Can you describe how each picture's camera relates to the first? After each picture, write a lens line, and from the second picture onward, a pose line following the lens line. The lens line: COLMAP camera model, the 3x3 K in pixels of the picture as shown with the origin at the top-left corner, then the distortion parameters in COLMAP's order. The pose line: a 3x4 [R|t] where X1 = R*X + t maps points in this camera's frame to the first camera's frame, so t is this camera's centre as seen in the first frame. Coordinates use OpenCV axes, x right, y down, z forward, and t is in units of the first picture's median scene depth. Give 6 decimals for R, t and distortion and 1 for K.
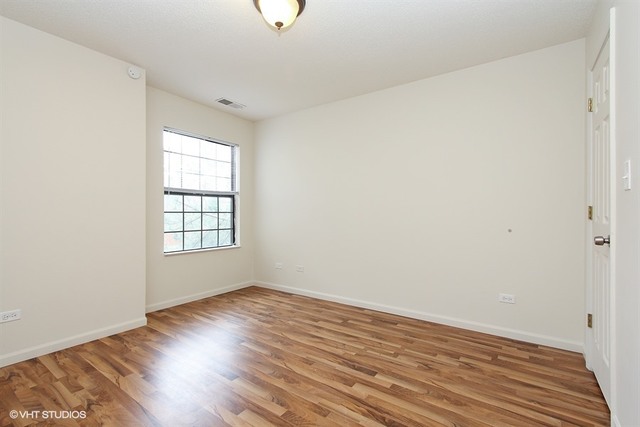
lens RADIAL K [[312.5, 0, 320.0], [0, 312.5, 213.5], [0, 0, 1]] dist [-0.002994, -0.000292]
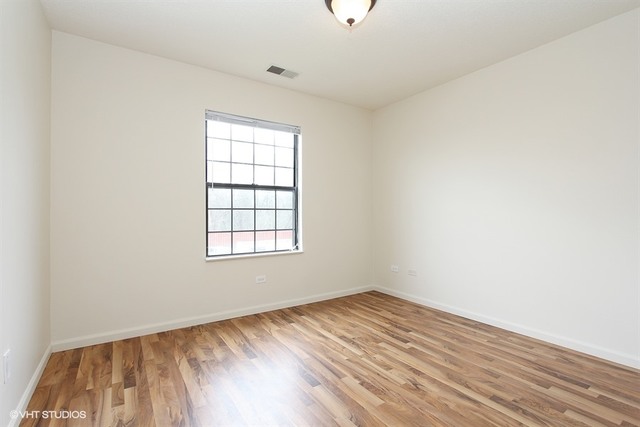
lens RADIAL K [[312.5, 0, 320.0], [0, 312.5, 213.5], [0, 0, 1]] dist [-0.002994, -0.000292]
pose [[0.874369, 0.002983, -0.485252, 0.175218], [-0.001864, 0.999994, 0.002789, 0.005150], [0.485258, -0.001534, 0.874370, 0.337287]]
